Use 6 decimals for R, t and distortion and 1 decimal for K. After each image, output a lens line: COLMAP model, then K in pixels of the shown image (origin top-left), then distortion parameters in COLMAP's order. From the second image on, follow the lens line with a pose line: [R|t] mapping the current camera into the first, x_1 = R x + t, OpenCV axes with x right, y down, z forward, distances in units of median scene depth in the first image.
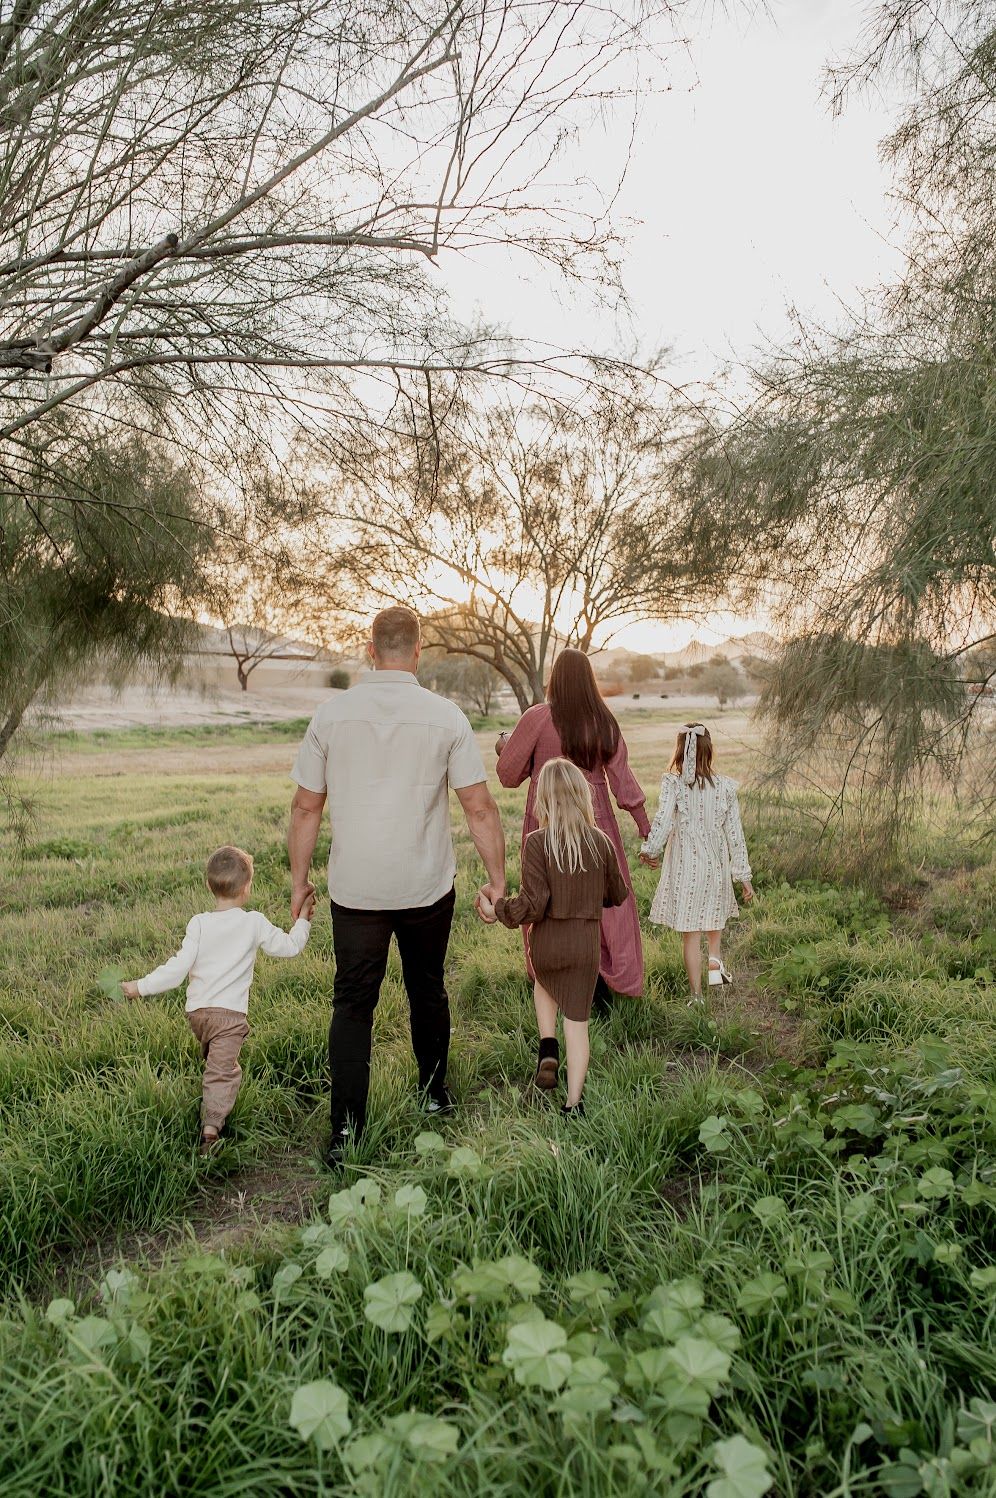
lens RADIAL K [[1935.2, 0, 498.0], [0, 1935.2, 749.0], [0, 0, 1]] dist [-0.012759, -0.018037]
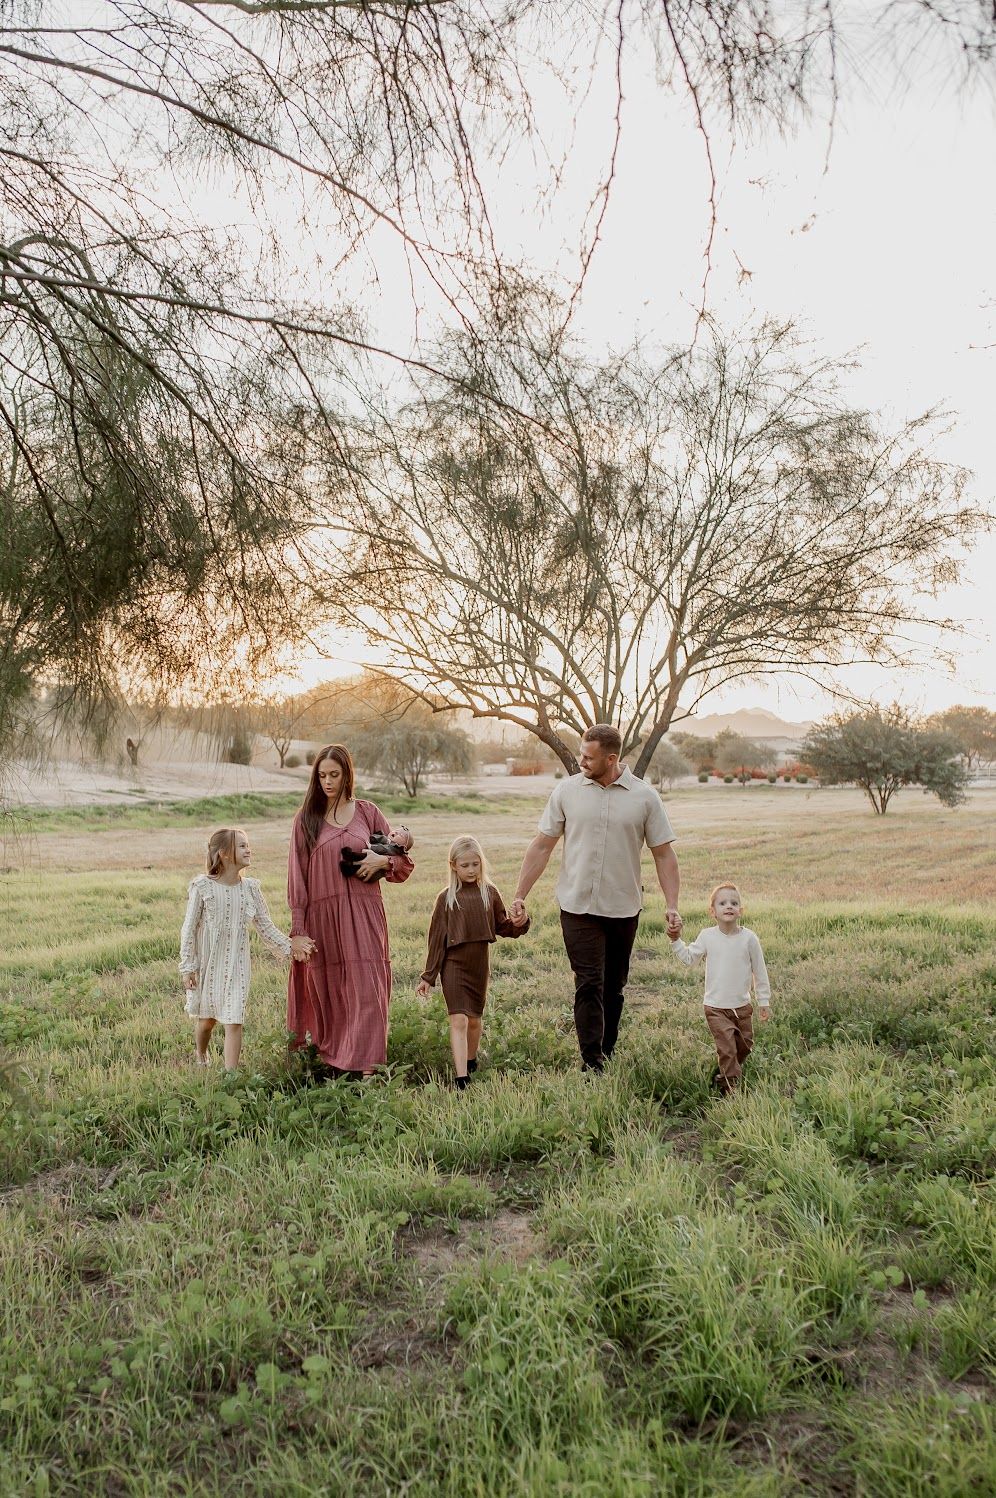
lens RADIAL K [[1480.9, 0, 352.4], [0, 1480.9, 750.5], [0, 0, 1]] dist [-0.010729, -0.011169]
pose [[0.996182, 0.009756, 0.086754, -0.122064], [-0.006063, 0.999068, -0.042740, -0.011840], [-0.087090, 0.042051, 0.995313, 0.432454]]
